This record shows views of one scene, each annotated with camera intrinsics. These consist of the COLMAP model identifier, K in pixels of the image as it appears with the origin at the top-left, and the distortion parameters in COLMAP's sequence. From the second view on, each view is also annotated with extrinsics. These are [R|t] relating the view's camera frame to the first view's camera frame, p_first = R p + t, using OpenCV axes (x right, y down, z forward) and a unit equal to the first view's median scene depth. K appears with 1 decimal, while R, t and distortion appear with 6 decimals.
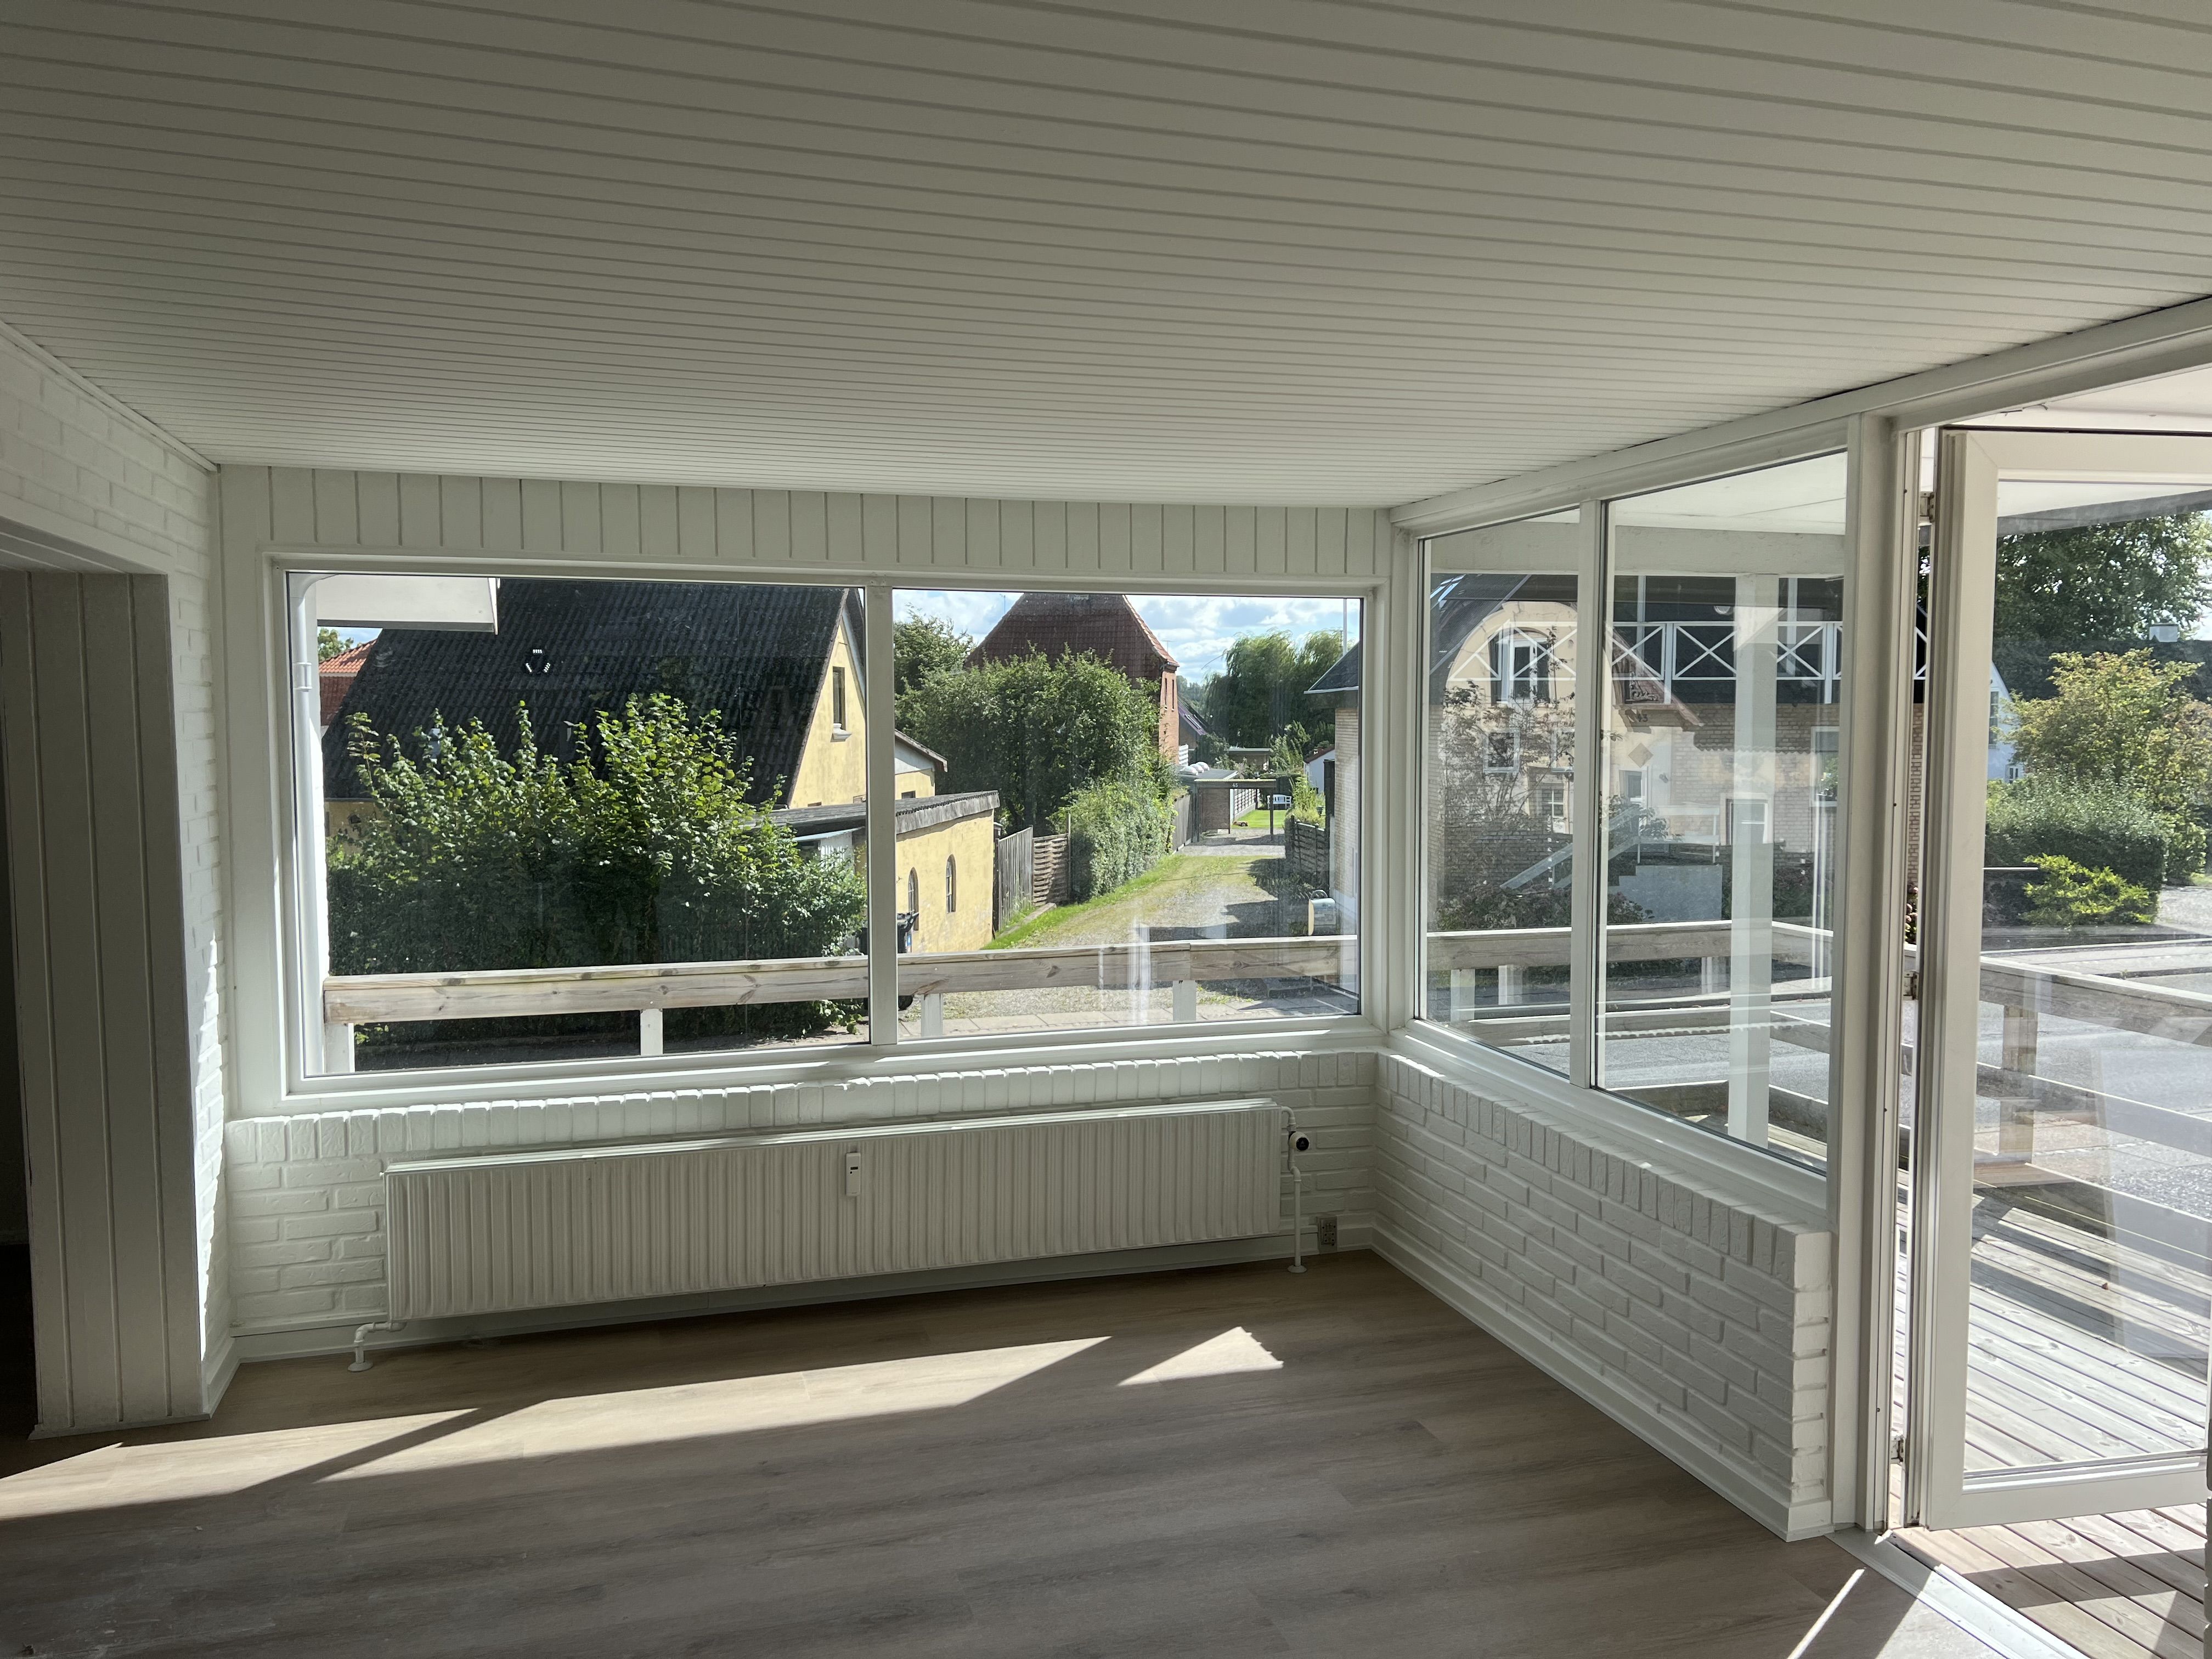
lens RADIAL K [[1645.5, 0, 1068.6], [0, 1645.5, 825.2], [0, 0, 1]] dist [0.063187, -0.068833]
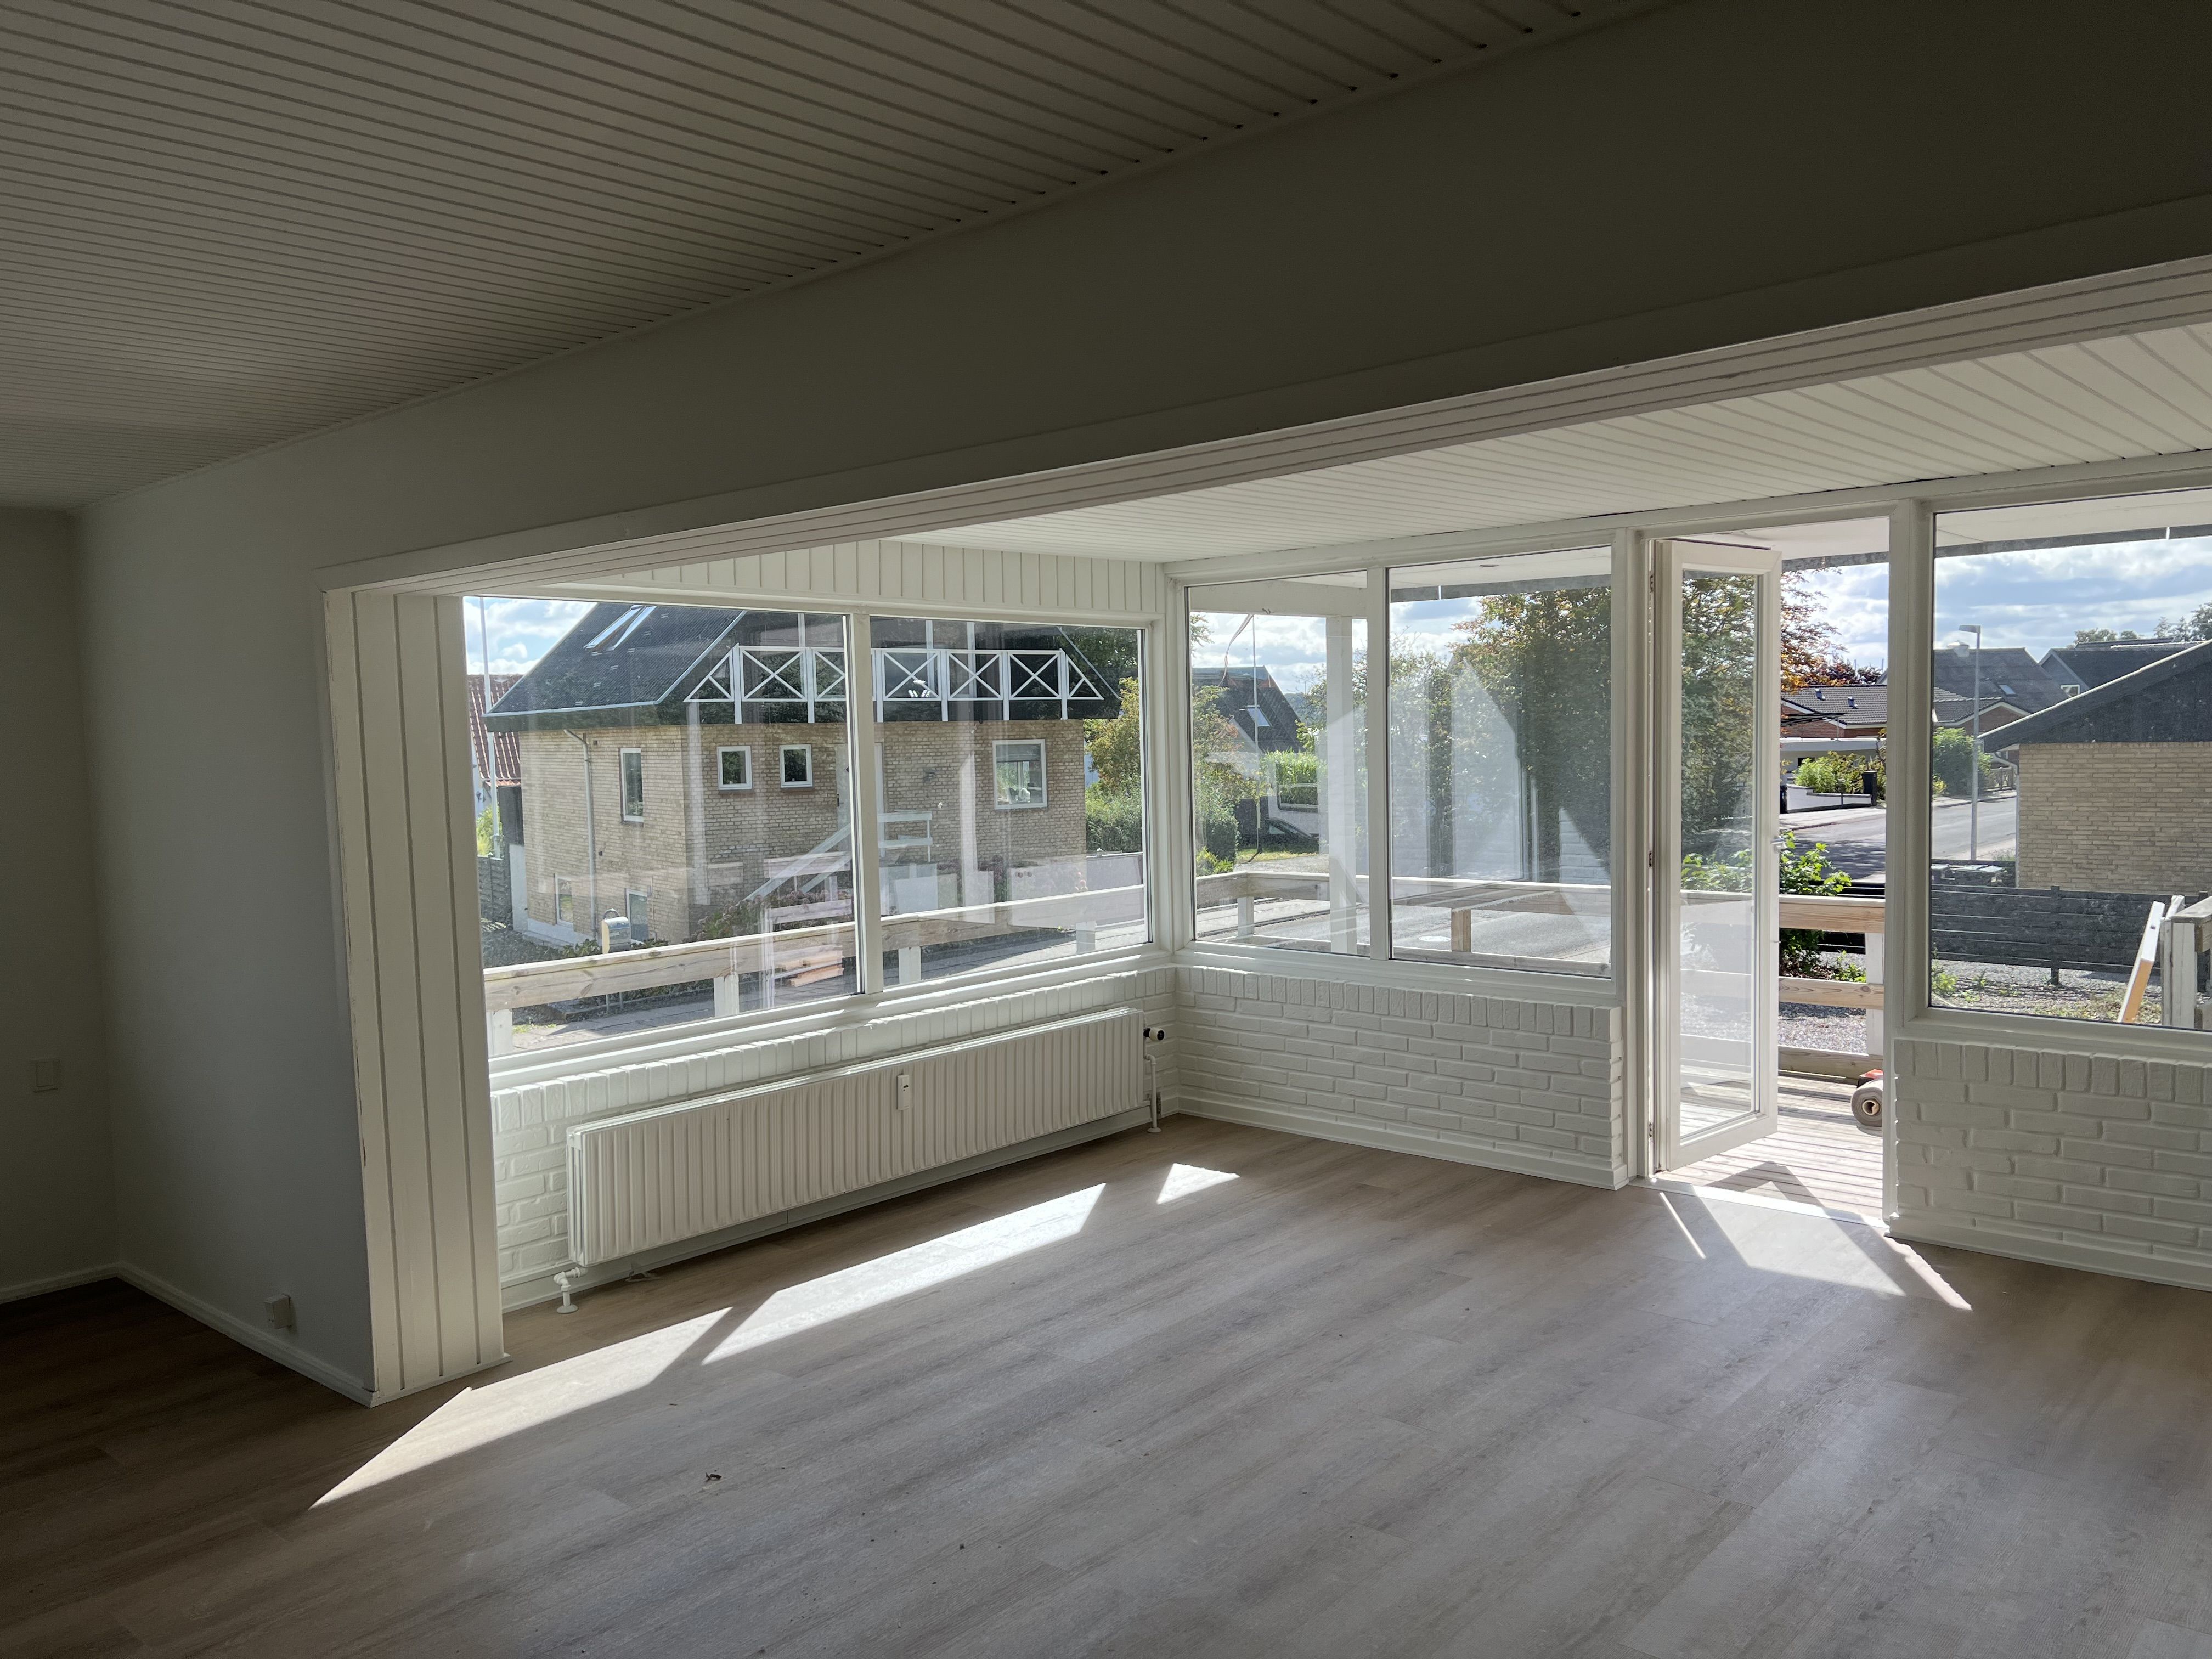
lens RADIAL K [[1645.5, 0, 1068.6], [0, 1645.5, 825.2], [0, 0, 1]] dist [0.063187, -0.068833]
pose [[0.858748, -0.050239, 0.509929, -0.672495], [0.059088, 0.998252, -0.001159, 0.022424], [-0.508980, 0.031126, 0.860215, -0.133219]]
